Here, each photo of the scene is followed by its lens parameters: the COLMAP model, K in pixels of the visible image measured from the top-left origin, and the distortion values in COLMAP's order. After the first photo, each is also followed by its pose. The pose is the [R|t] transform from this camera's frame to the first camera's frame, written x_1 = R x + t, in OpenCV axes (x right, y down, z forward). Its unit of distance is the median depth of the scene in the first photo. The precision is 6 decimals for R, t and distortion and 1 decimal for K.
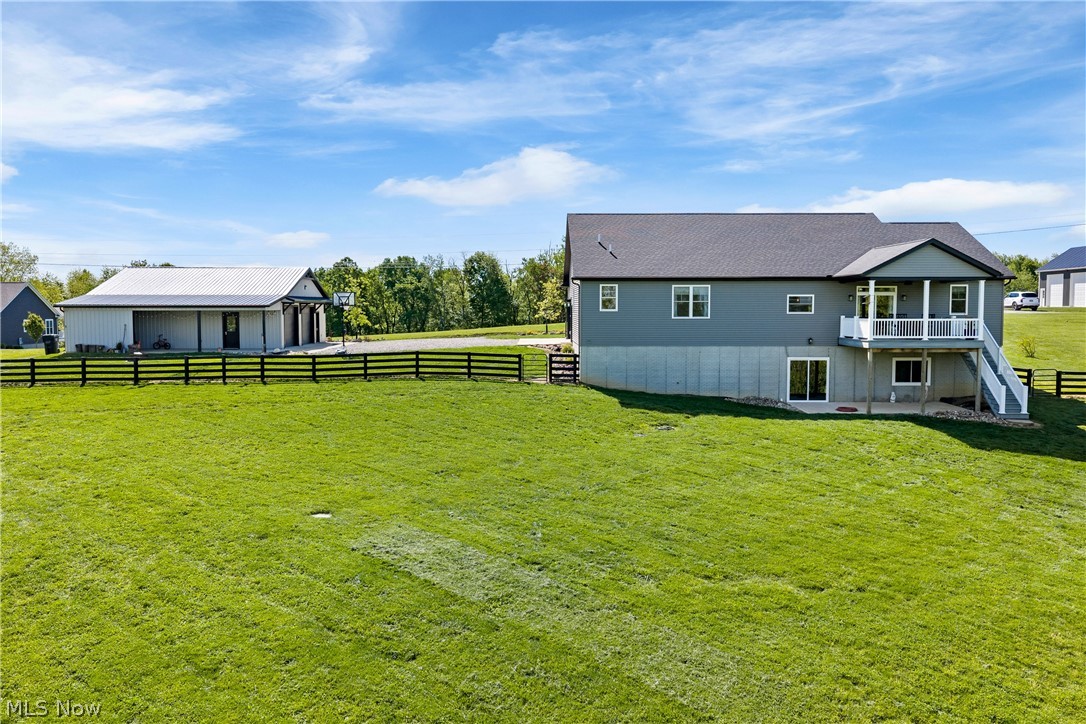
lens RADIAL K [[852.6, 0, 498.1], [0, 852.6, 377.1], [0, 0, 1]] dist [0.013387, -0.009235]
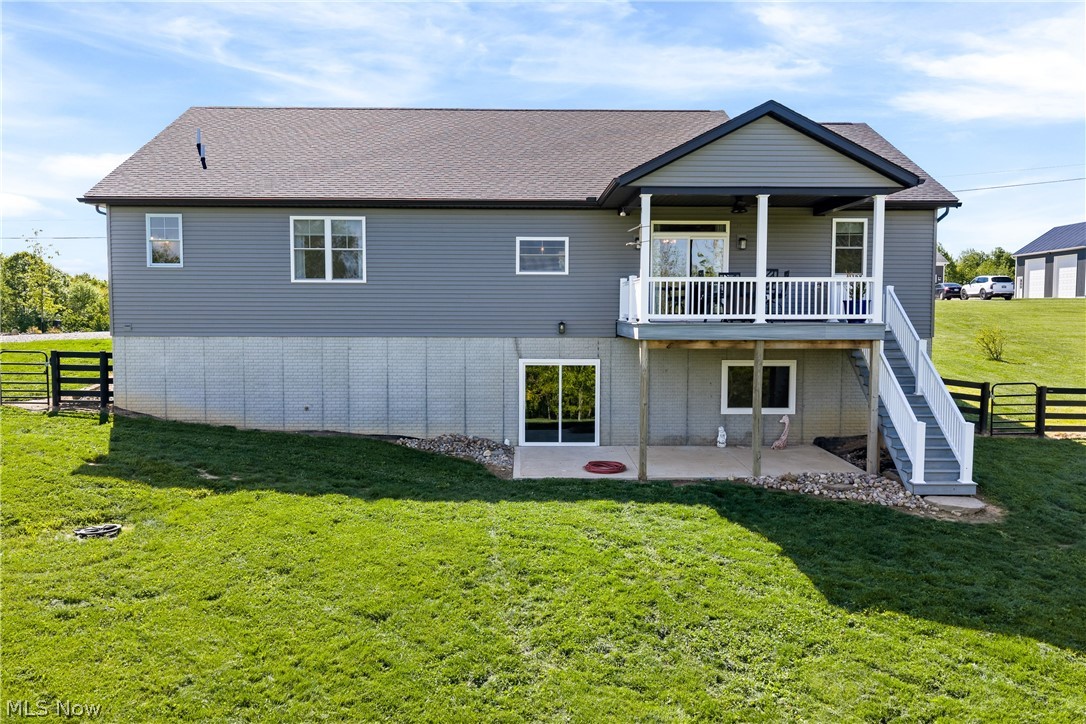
lens RADIAL K [[852.6, 0, 498.1], [0, 852.6, 377.1], [0, 0, 1]] dist [0.013387, -0.009235]
pose [[0.999871, 0.001468, 0.015994, 0.318657], [-0.001406, 0.999992, -0.003855, -0.010315], [-0.015999, 0.003832, 0.999865, 0.487868]]
